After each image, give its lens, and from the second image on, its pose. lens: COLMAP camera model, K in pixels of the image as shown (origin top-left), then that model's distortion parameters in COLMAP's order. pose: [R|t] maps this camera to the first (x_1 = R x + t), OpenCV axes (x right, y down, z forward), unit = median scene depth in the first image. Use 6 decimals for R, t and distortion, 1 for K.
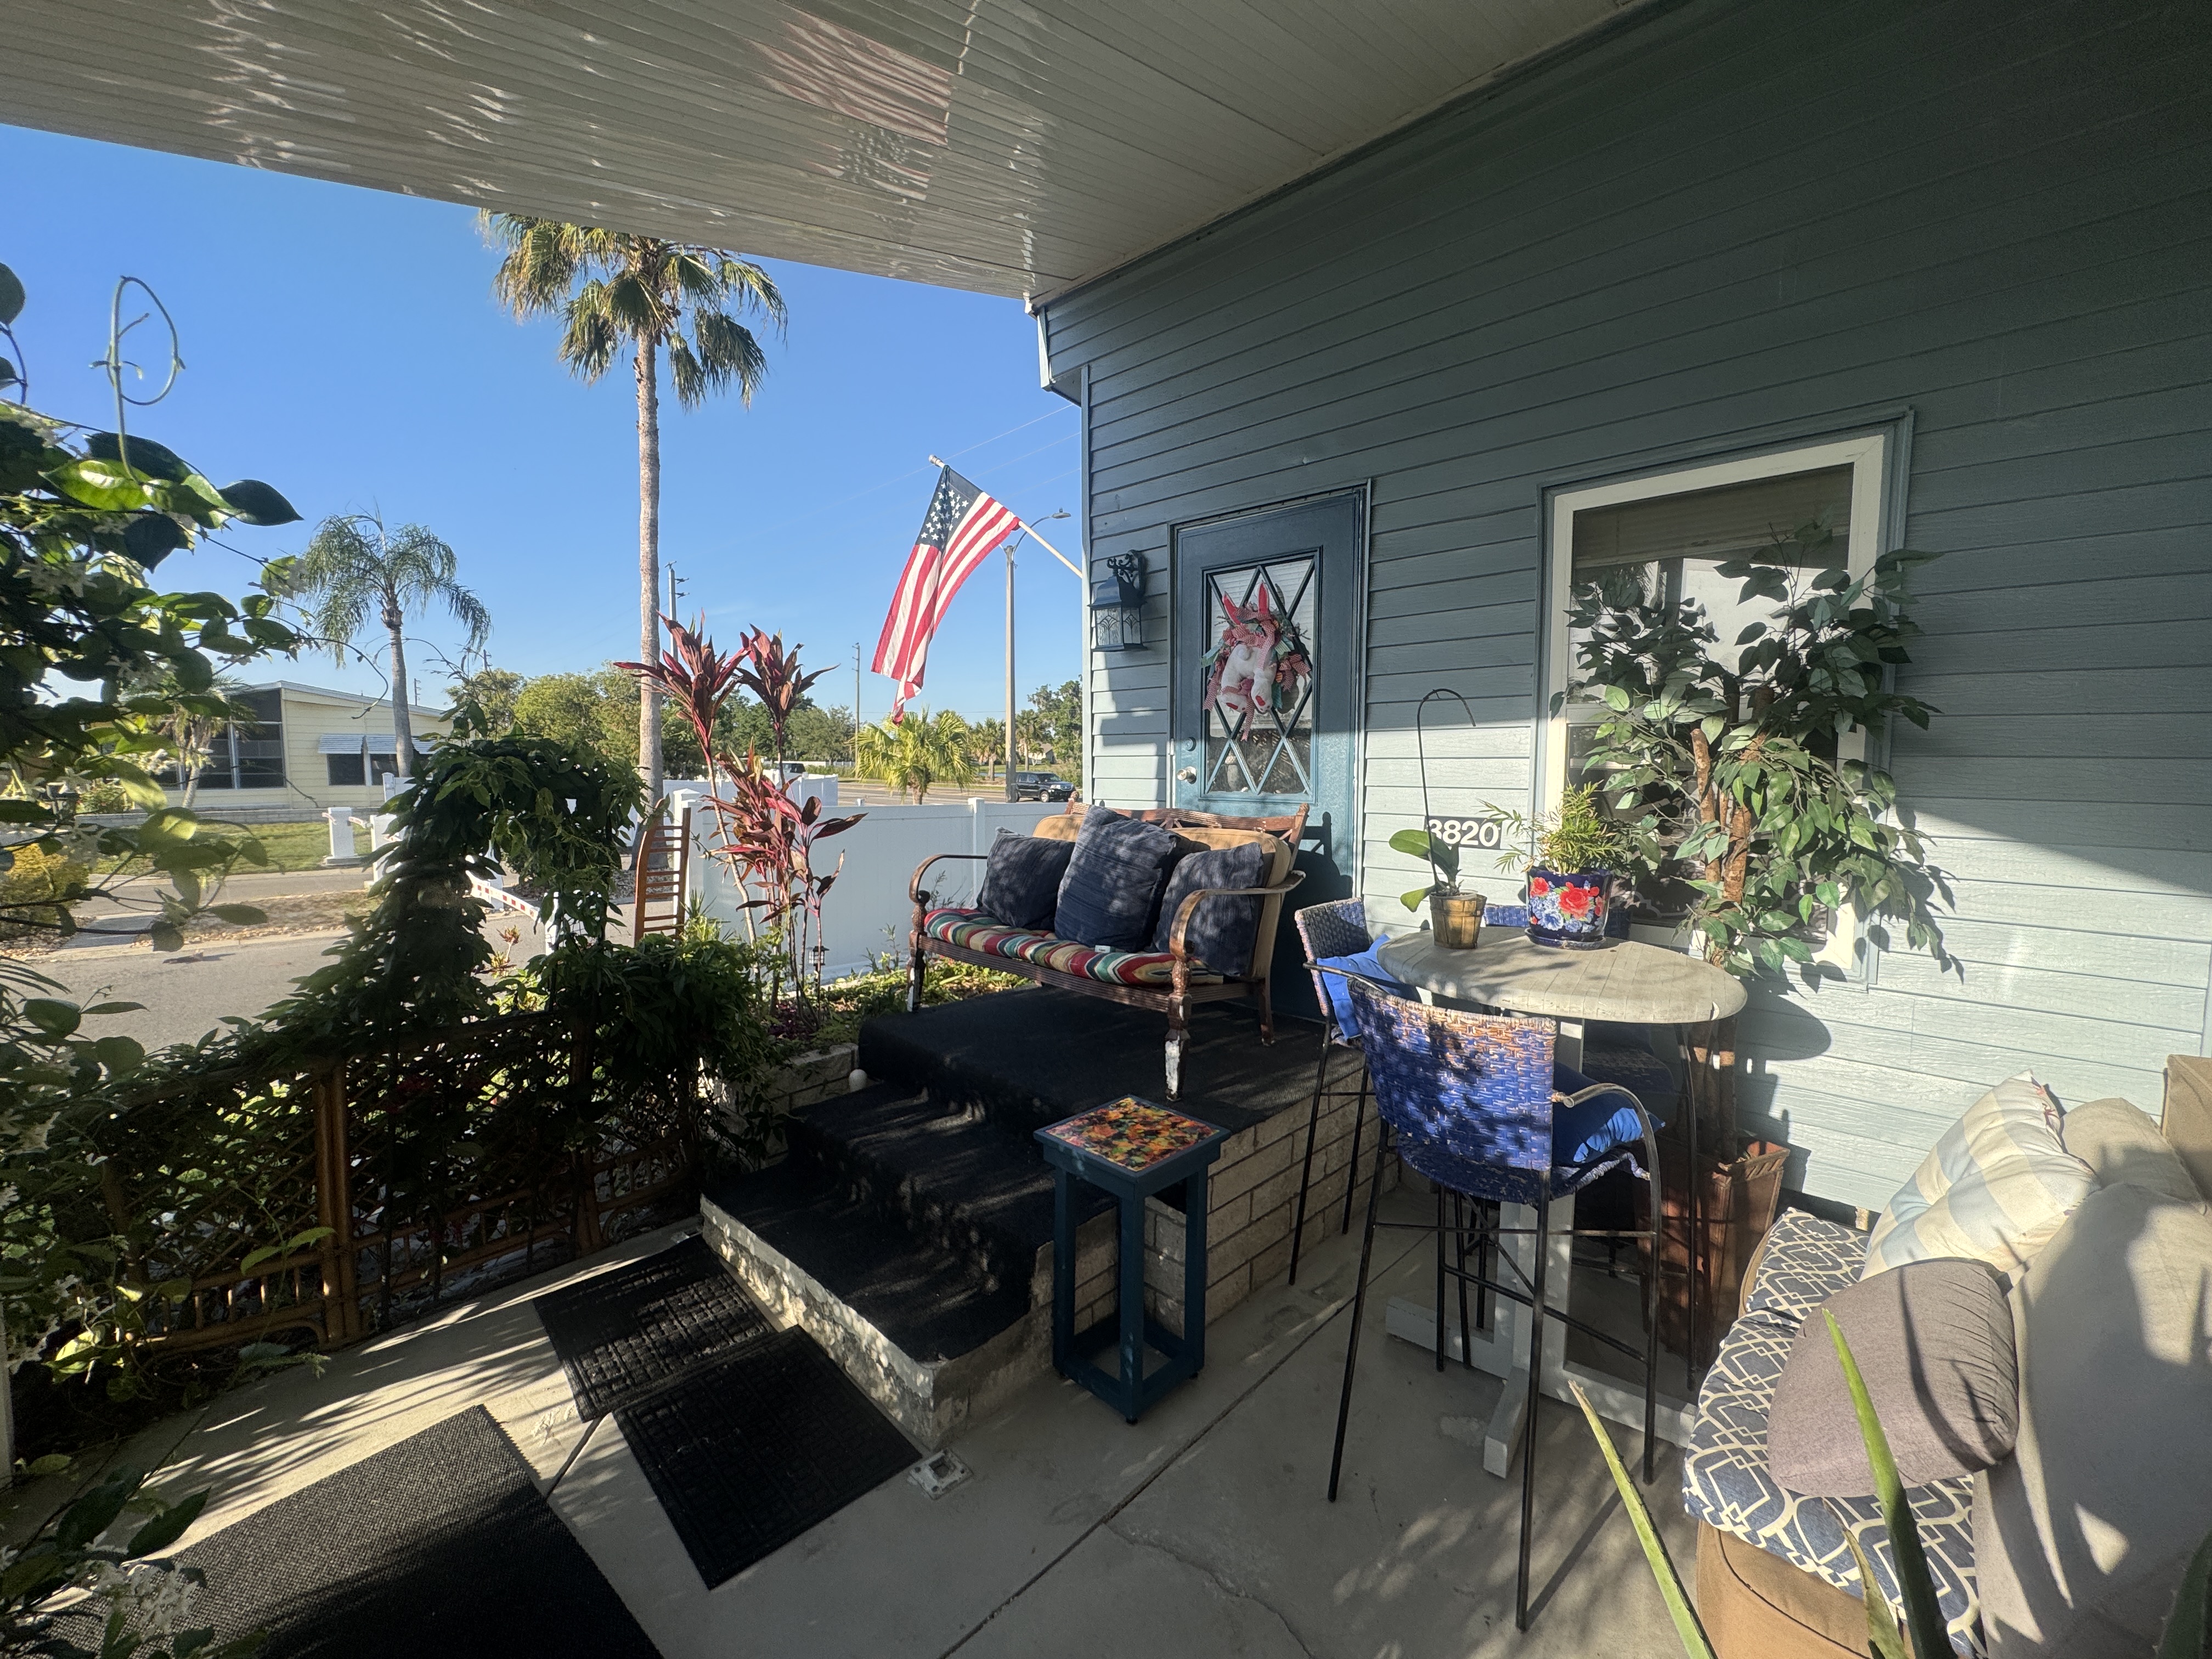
lens RADIAL K [[880.6, 0, 1104.6], [0, 880.6, 820.3], [0, 0, 1]] dist [-0.004152, 0.000831]
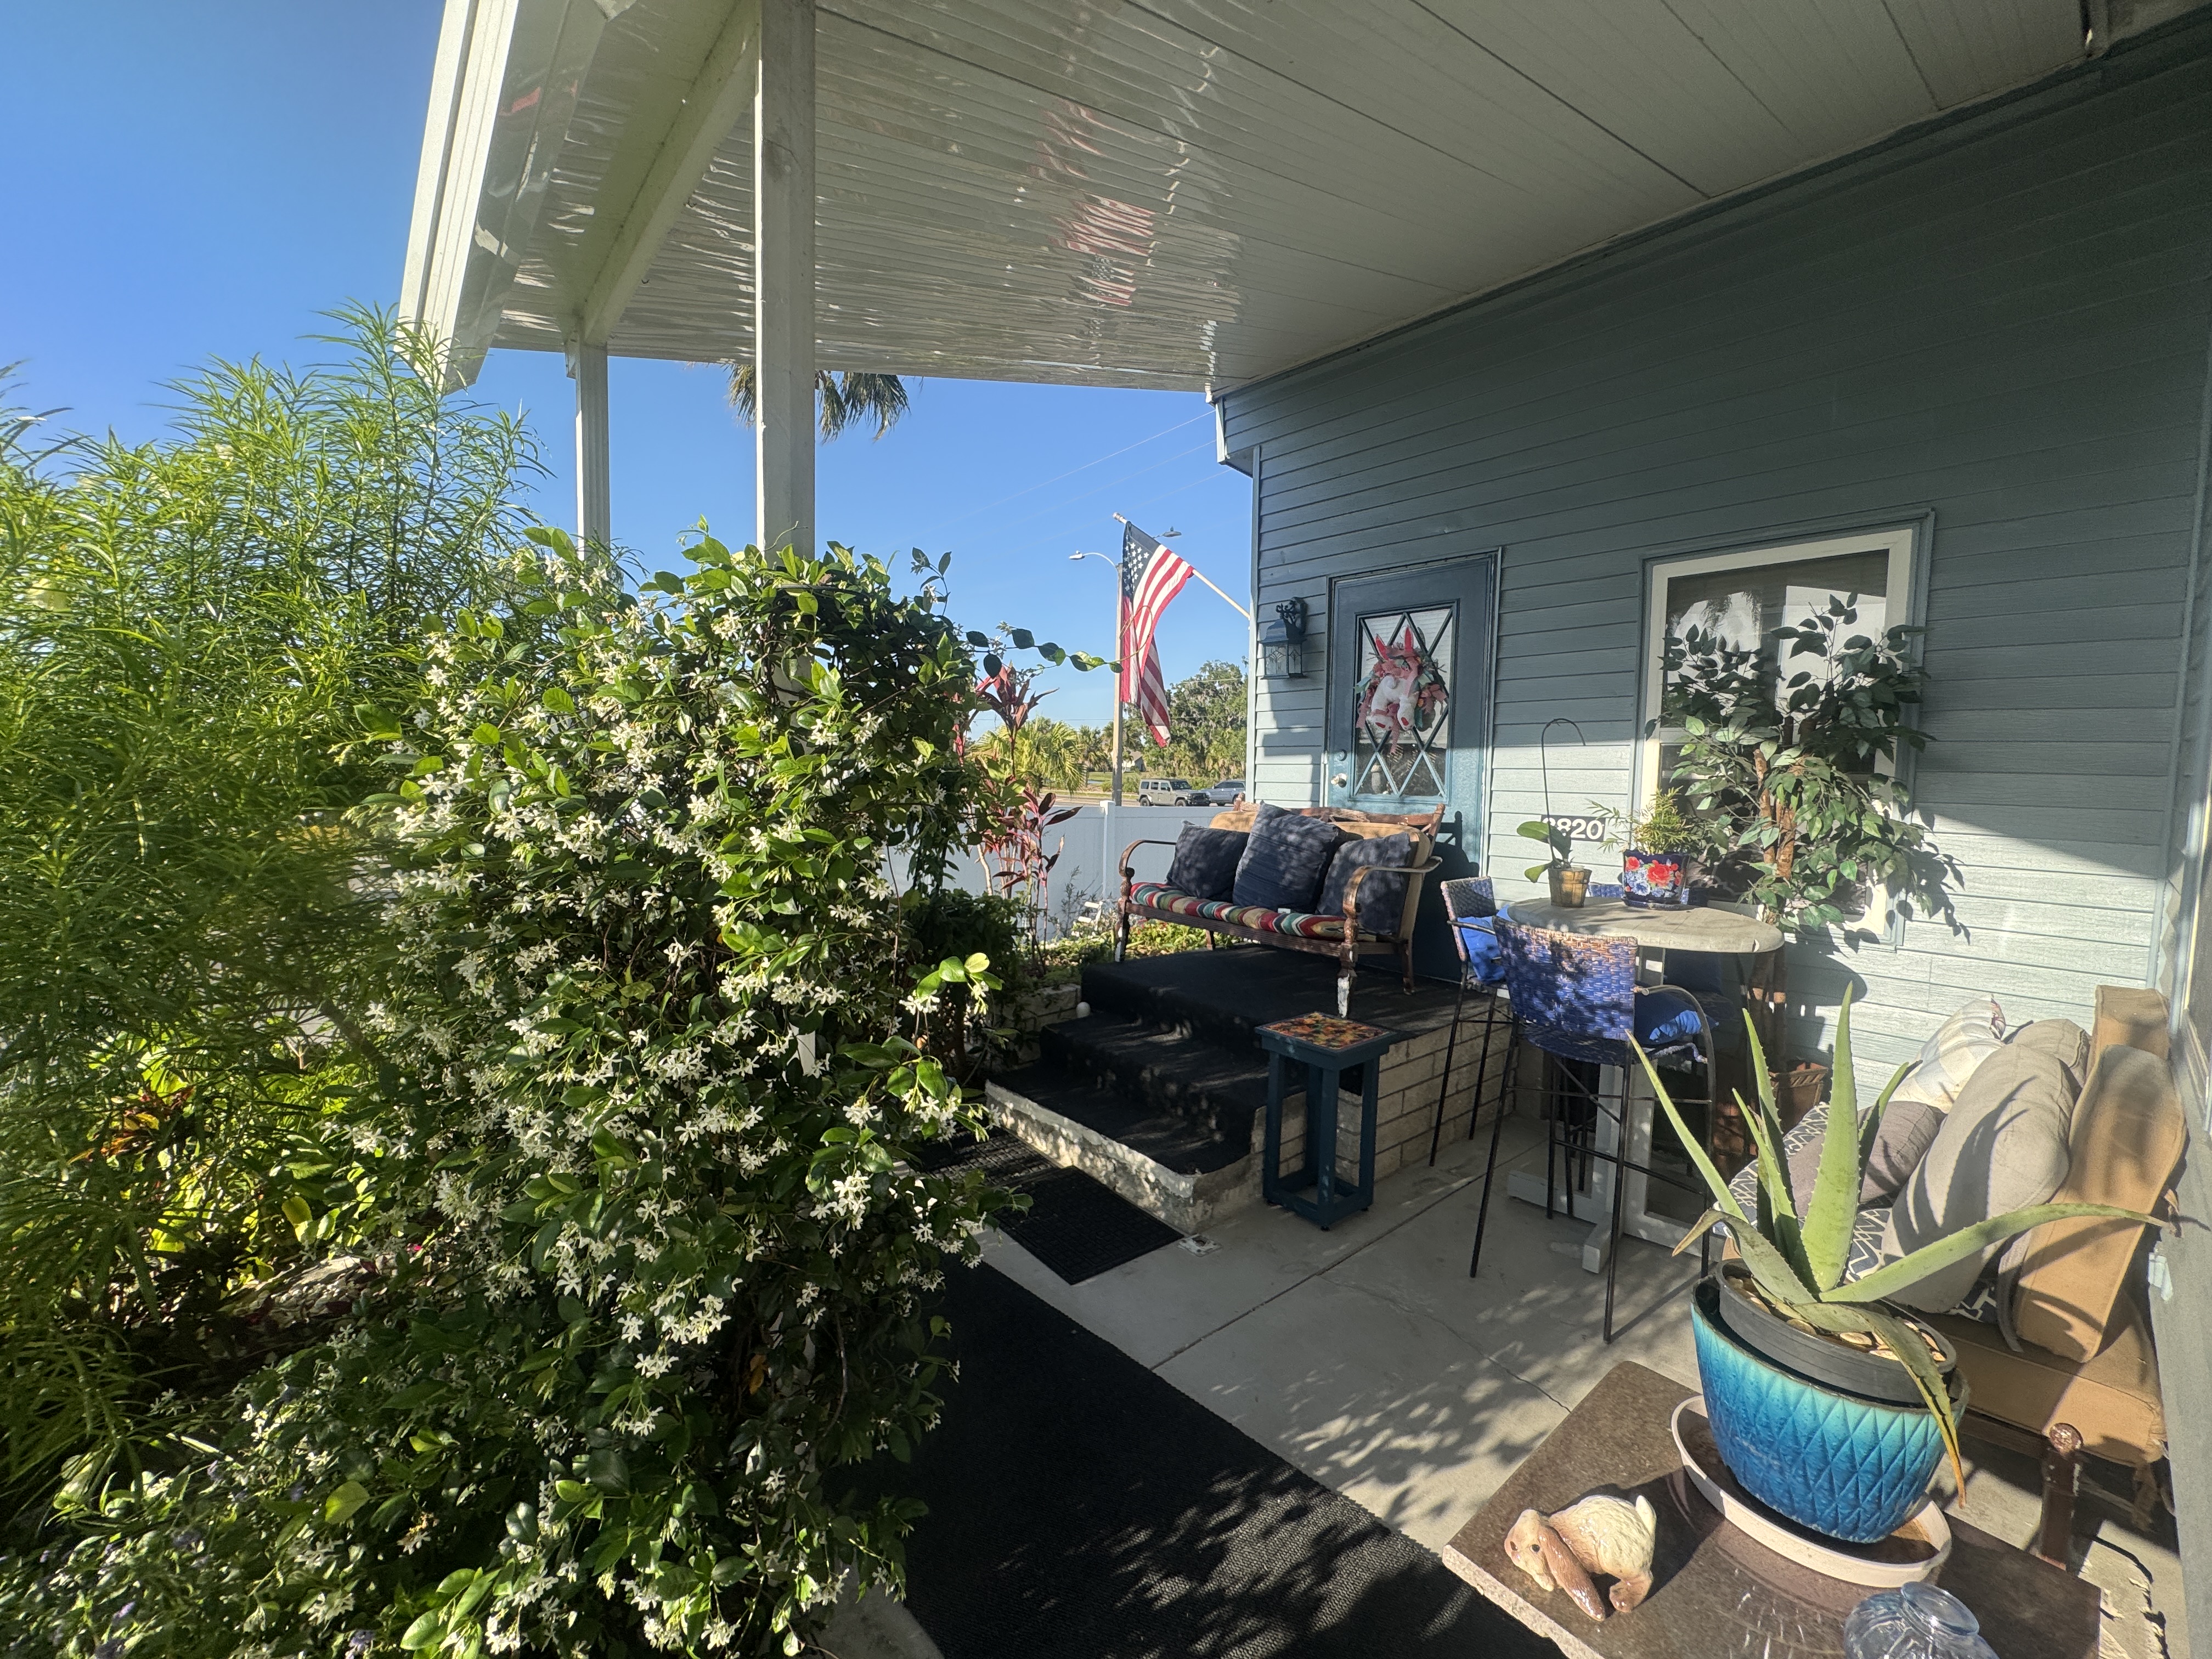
lens RADIAL K [[880.6, 0, 1103.9], [0, 880.6, 824.4], [0, 0, 1]] dist [-0.004152, 0.000831]
pose [[0.994983, 0.019586, -0.098109, -0.163903], [-0.020003, 0.999795, -0.003268, 0.030709], [0.098025, 0.005214, 0.995170, -0.380217]]
